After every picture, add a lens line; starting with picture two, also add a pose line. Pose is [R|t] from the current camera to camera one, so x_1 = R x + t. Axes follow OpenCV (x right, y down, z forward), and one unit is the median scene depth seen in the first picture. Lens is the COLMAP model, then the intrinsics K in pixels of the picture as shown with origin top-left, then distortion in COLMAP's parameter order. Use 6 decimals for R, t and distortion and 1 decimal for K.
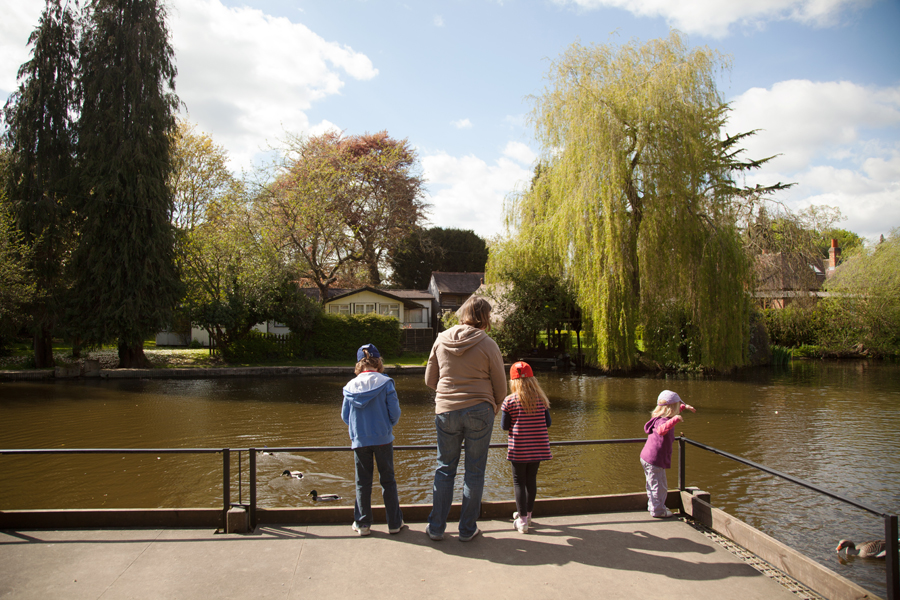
lens RADIAL K [[621.0, 0, 448.6], [0, 621.0, 297.5], [0, 0, 1]] dist [-0.059835, 0.006424]
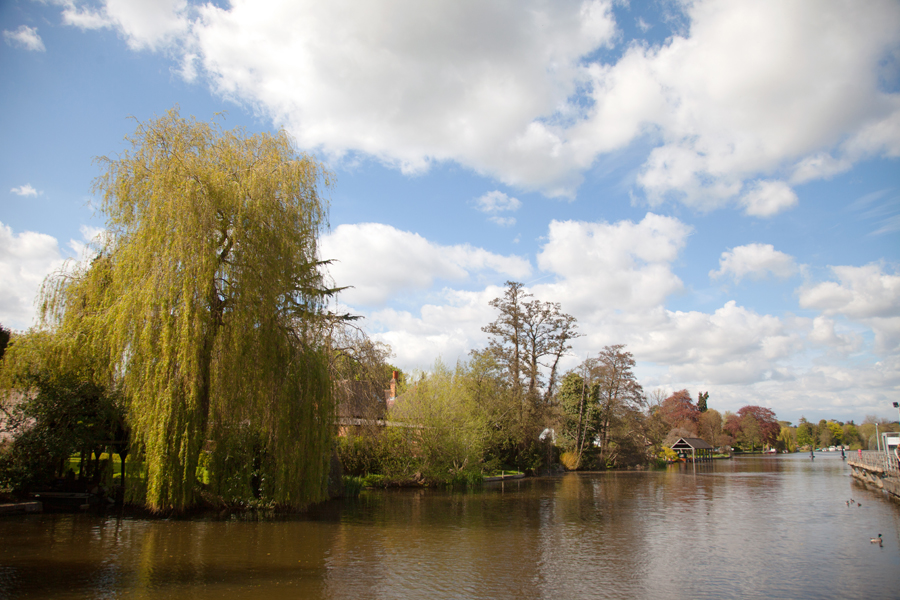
lens RADIAL K [[621.0, 0, 448.6], [0, 621.0, 297.5], [0, 0, 1]] dist [-0.059835, 0.006424]
pose [[0.773034, 0.160606, 0.613697, 0.023657], [-0.039314, 0.977690, -0.206343, -0.000876], [-0.633146, 0.135383, 0.762101, 0.133806]]
